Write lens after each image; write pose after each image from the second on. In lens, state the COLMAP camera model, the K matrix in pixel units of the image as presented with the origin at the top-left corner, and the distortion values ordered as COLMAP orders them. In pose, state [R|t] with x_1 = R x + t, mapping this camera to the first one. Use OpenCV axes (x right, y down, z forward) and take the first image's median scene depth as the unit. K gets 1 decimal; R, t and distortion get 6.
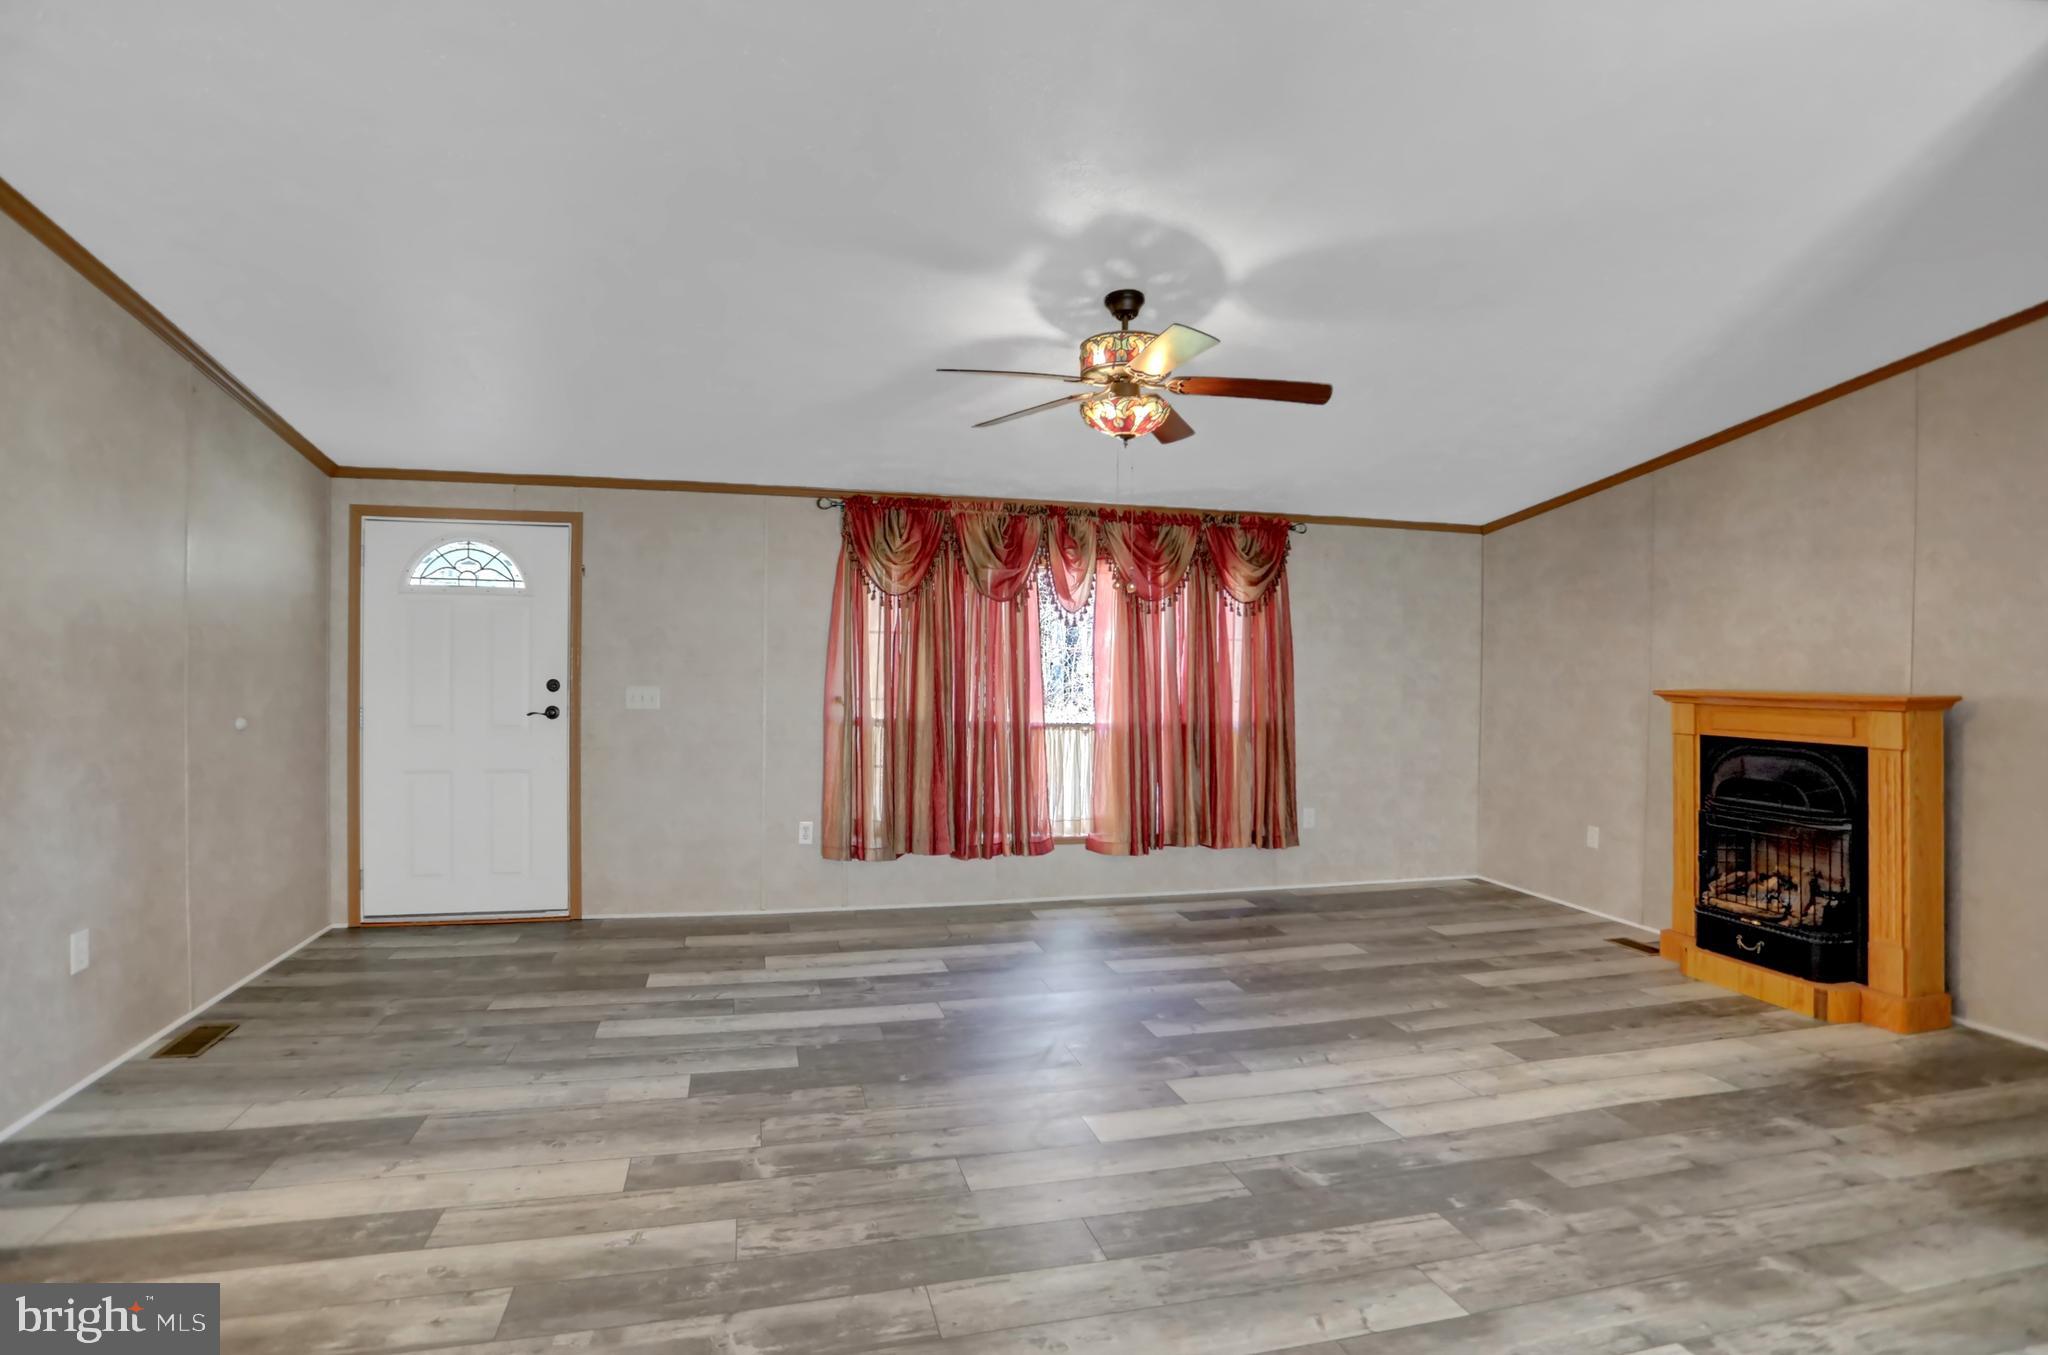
lens RADIAL K [[1017.2, 0, 1007.8], [0, 1017.2, 677.9], [0, 0, 1]] dist [-0.068801, 0.024477]
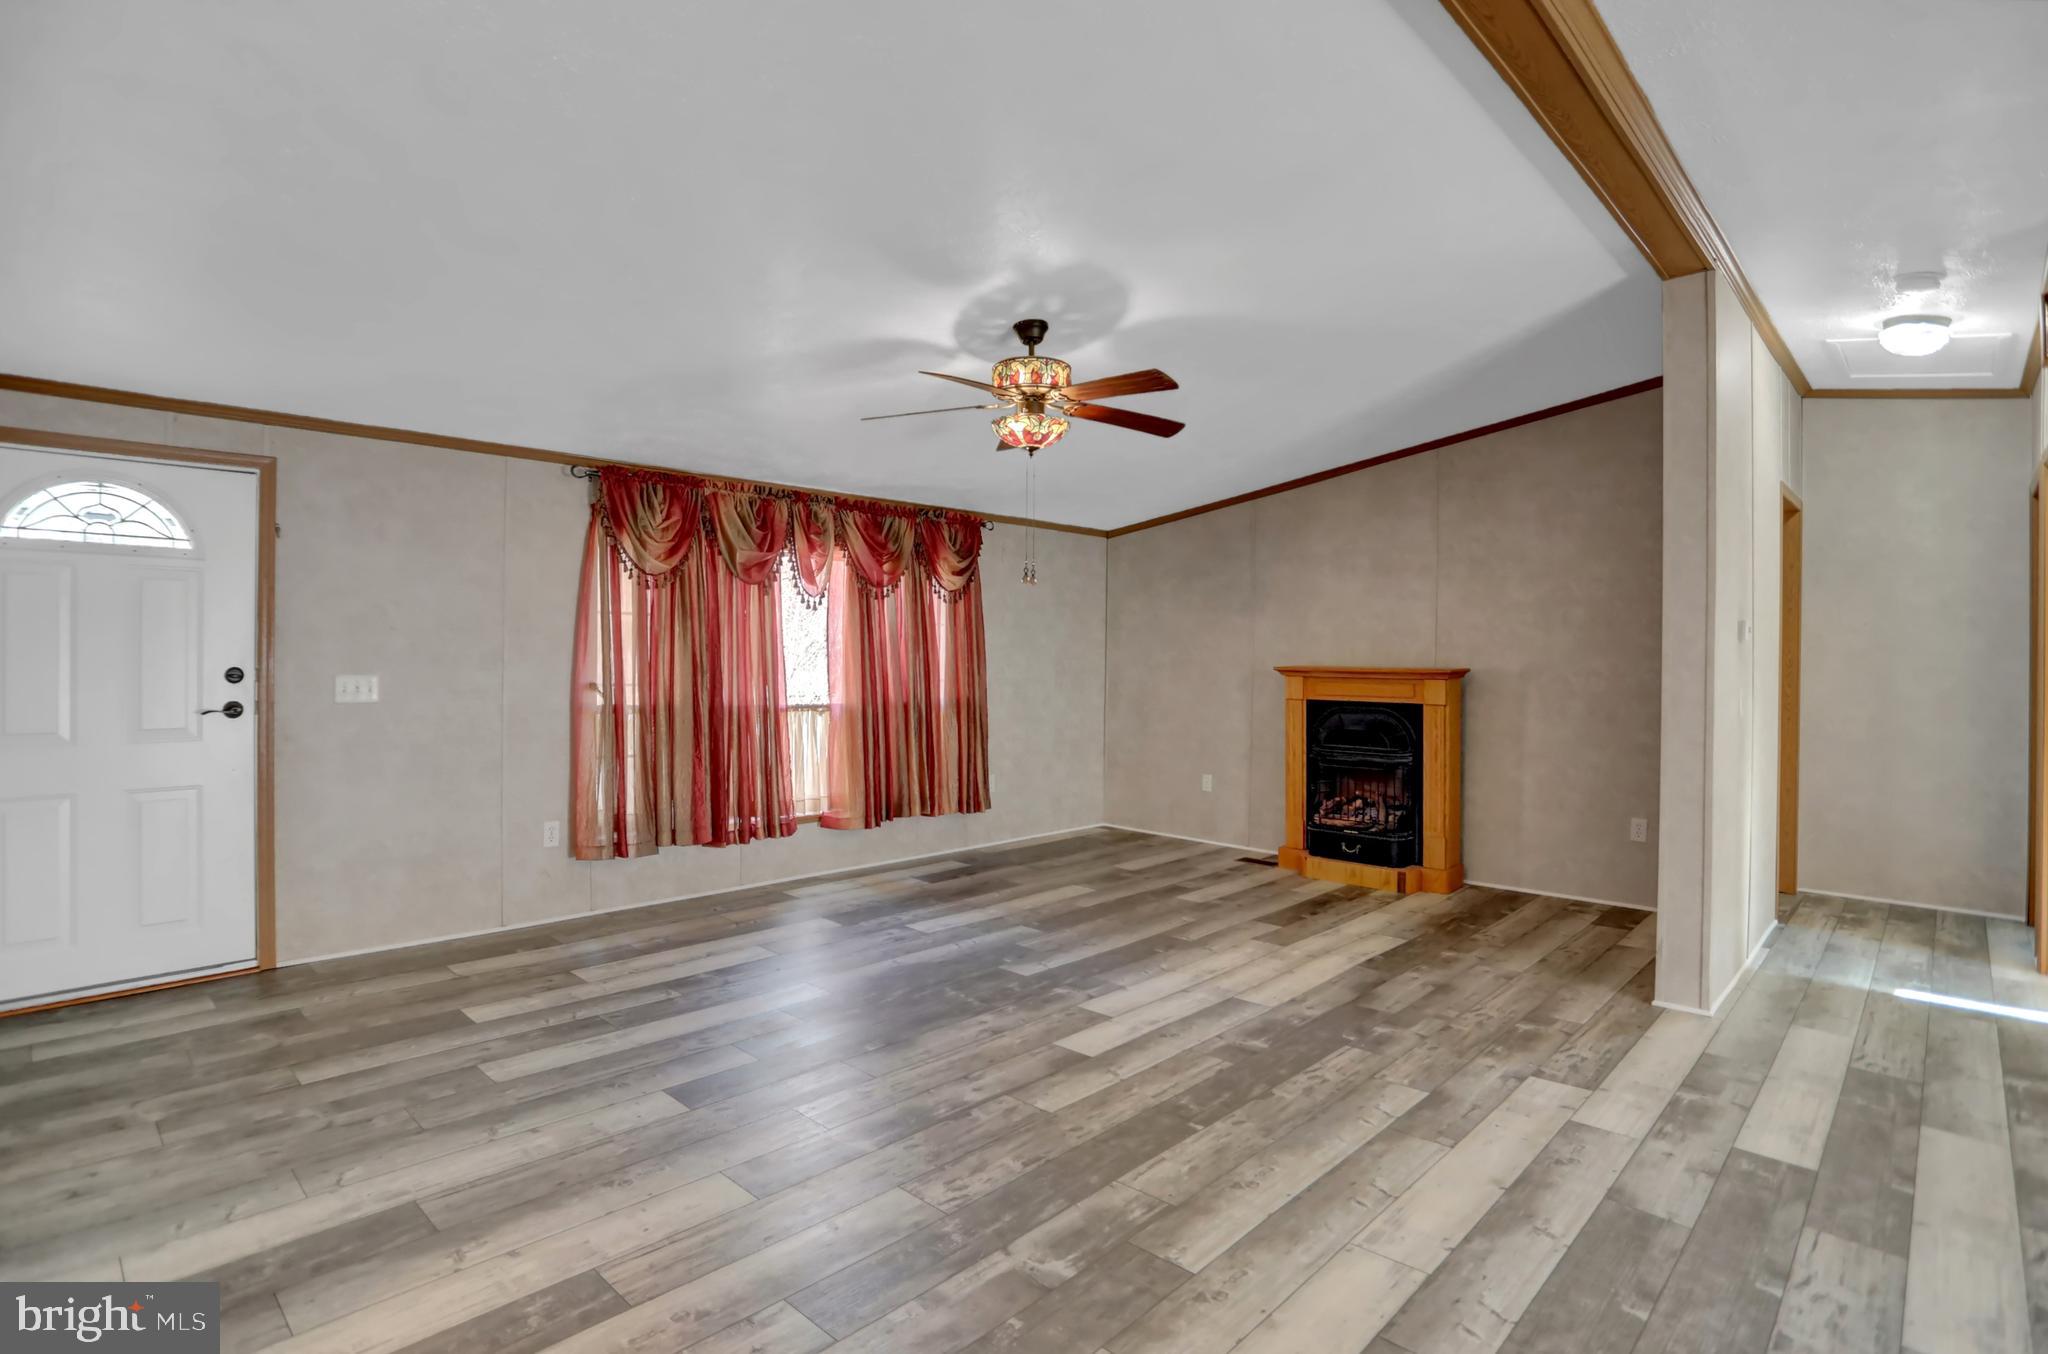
lens RADIAL K [[1017.2, 0, 1025.4], [0, 1017.2, 666.0], [0, 0, 1]] dist [-0.068801, 0.024477]
pose [[0.849275, -0.009866, 0.527858, -0.363730], [0.005522, 0.999937, 0.009805, -0.004246], [-0.527922, -0.005412, 0.849276, 0.025095]]
